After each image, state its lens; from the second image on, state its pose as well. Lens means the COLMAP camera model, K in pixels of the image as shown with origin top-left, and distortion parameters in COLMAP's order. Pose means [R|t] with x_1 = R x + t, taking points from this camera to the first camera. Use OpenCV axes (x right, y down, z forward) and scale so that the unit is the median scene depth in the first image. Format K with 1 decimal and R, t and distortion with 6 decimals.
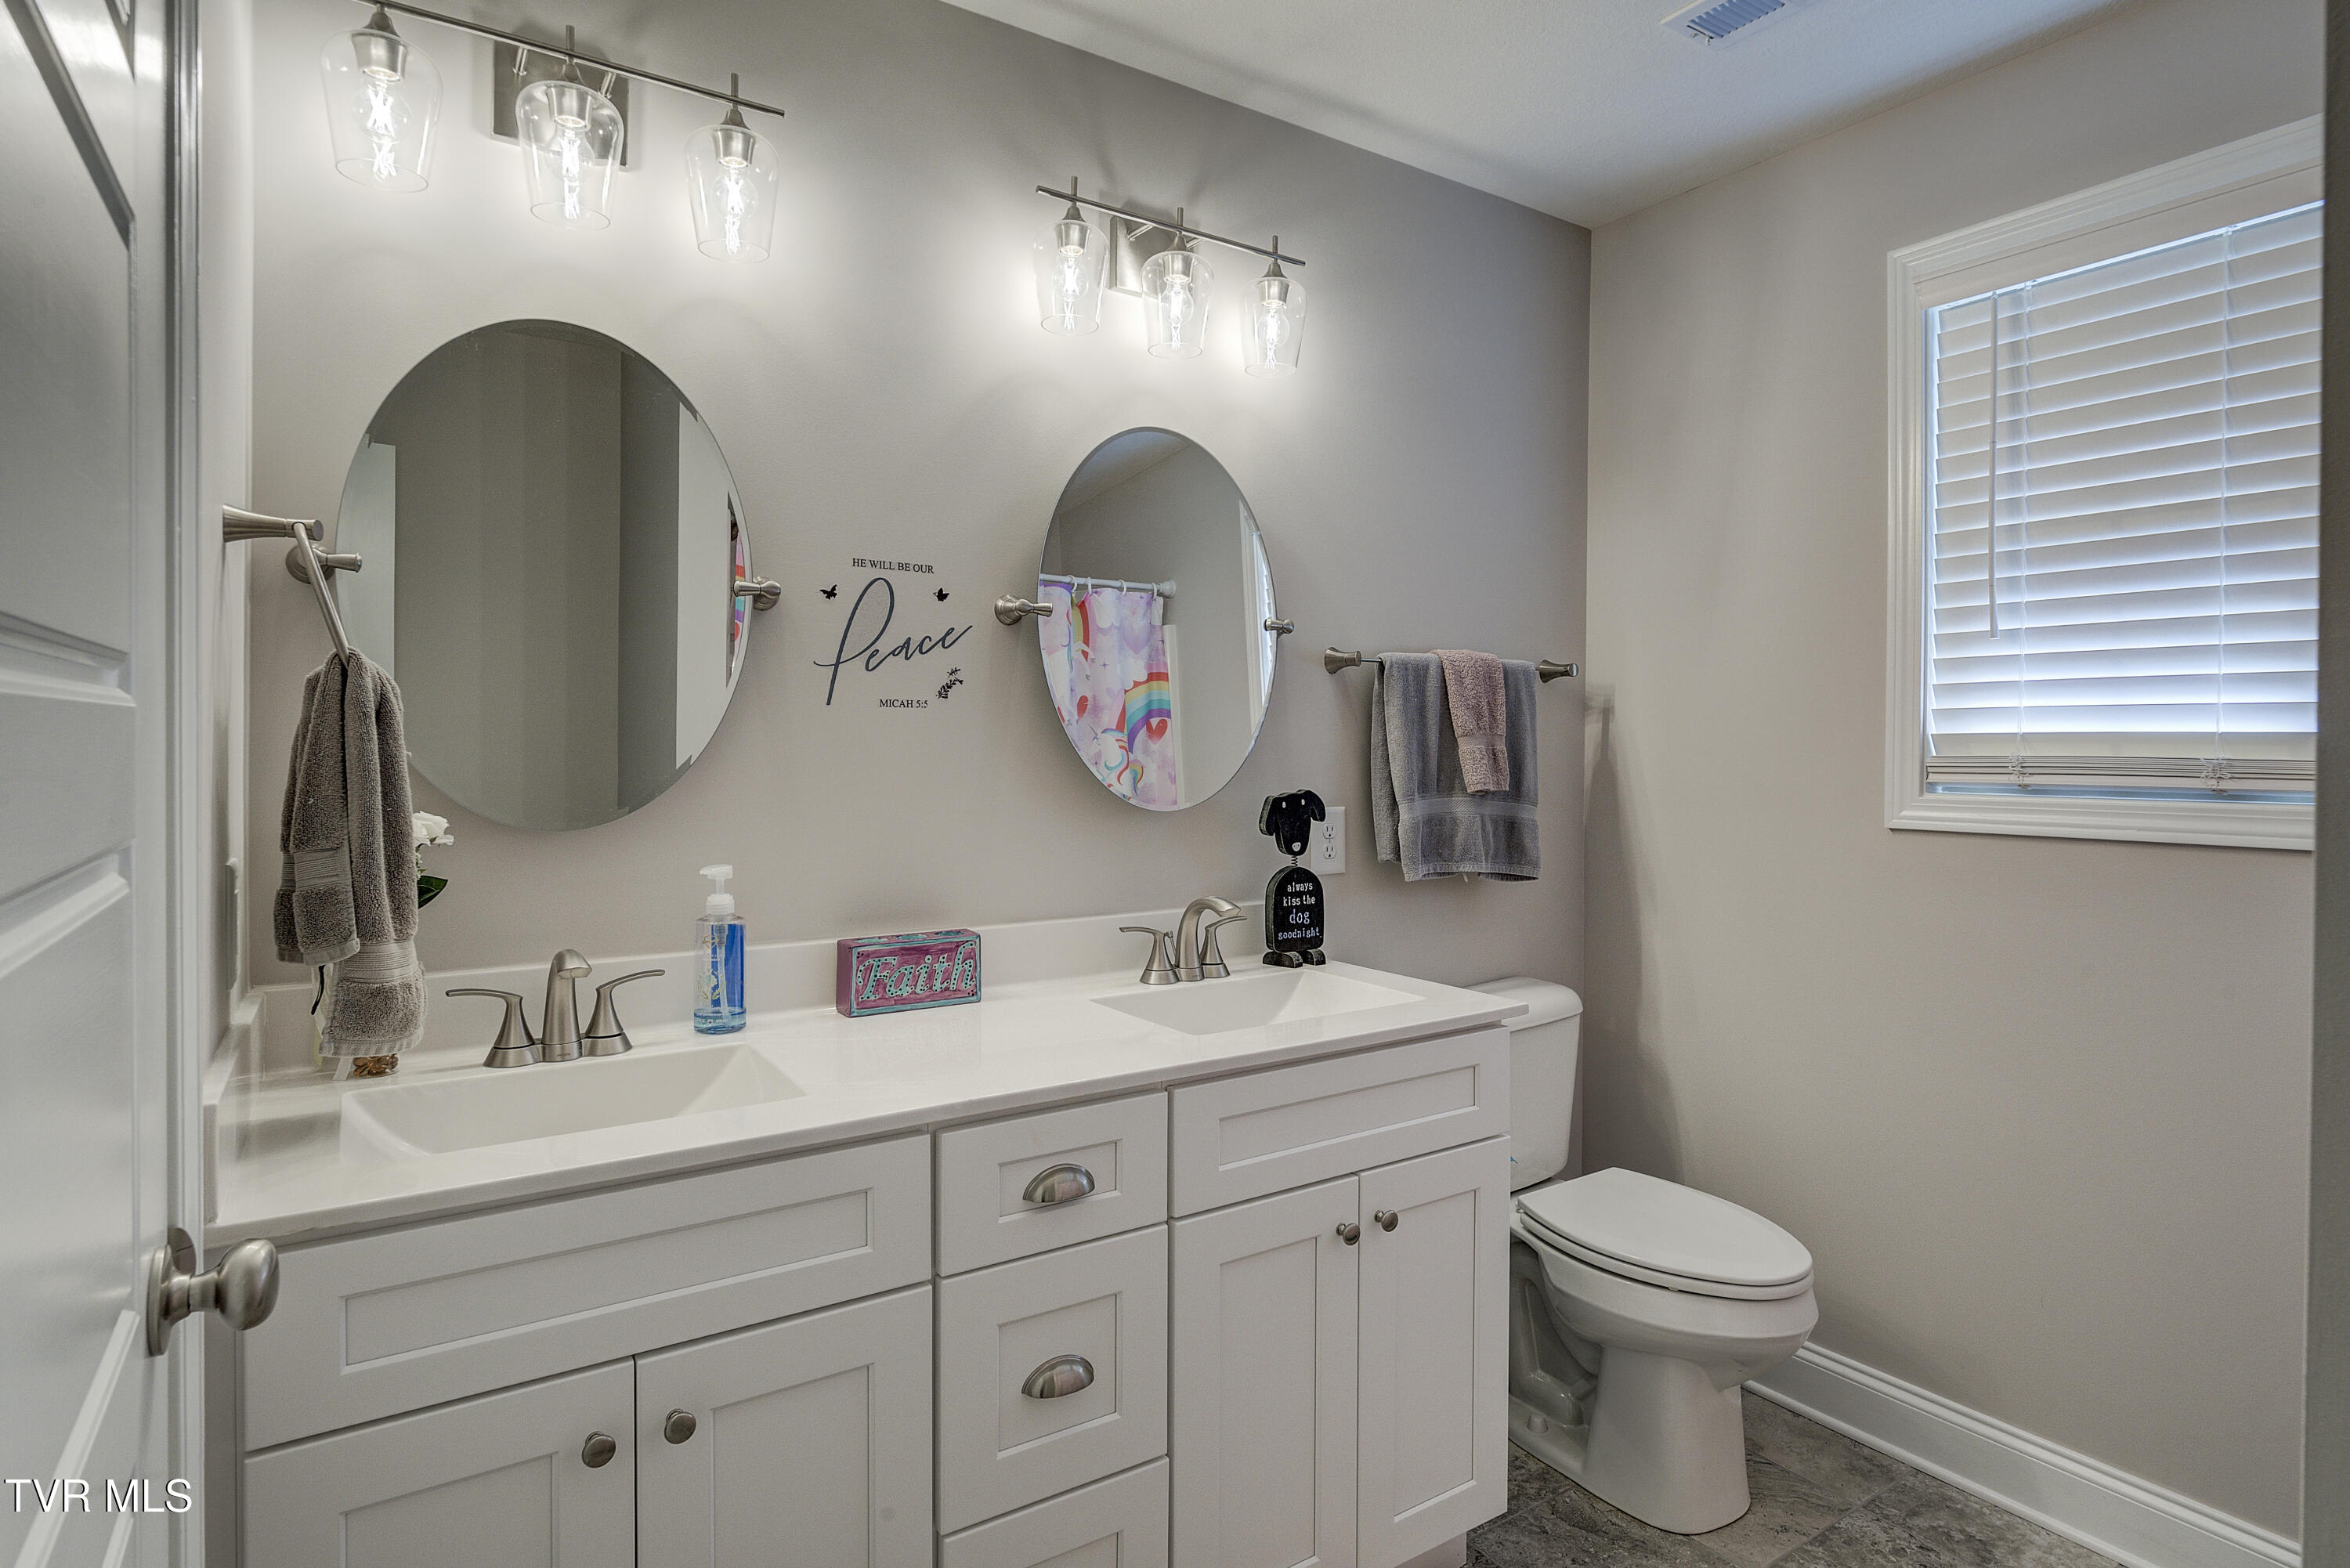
lens RADIAL K [[1283.6, 0, 1177.9], [0, 1283.6, 740.4], [0, 0, 1]] dist [0.002226, -0.000248]
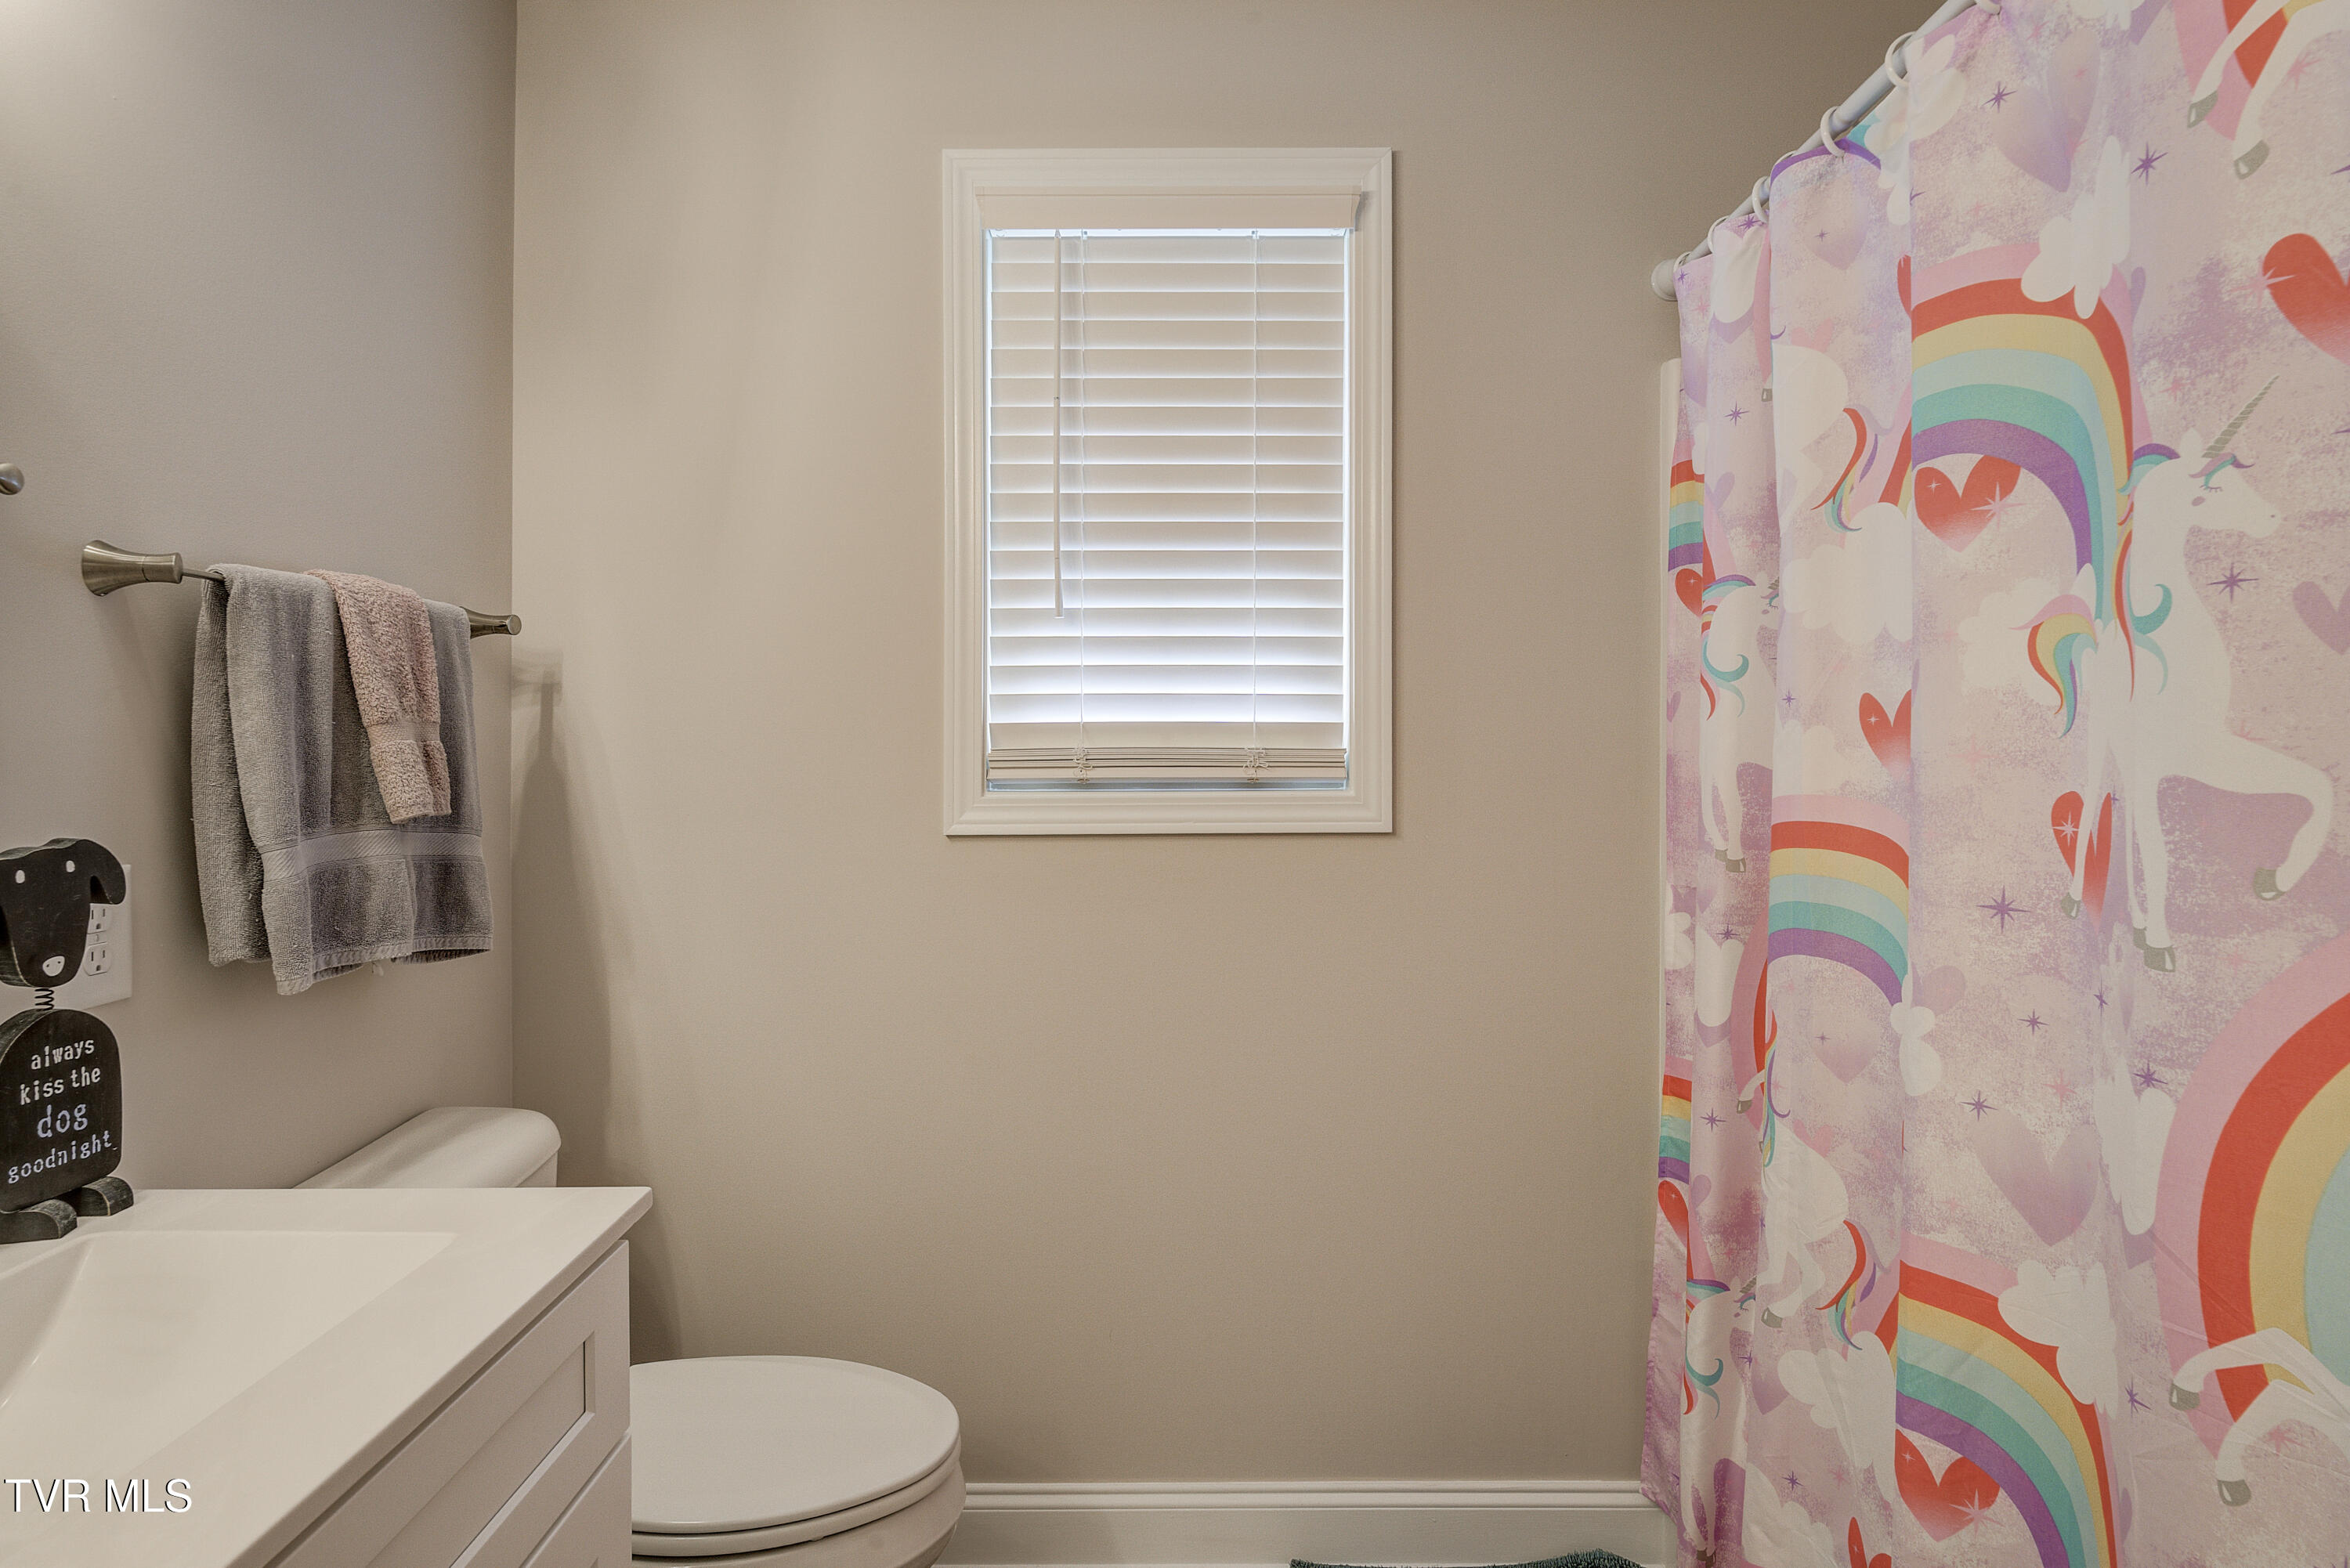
lens RADIAL K [[1283.6, 0, 1177.9], [0, 1283.6, 740.4], [0, 0, 1]] dist [0.002226, -0.000248]
pose [[0.553900, -0.006751, 0.832556, -0.060652], [0.001076, 0.999972, 0.007393, 0.000088], [-0.832583, -0.003199, 0.553892, 0.390254]]
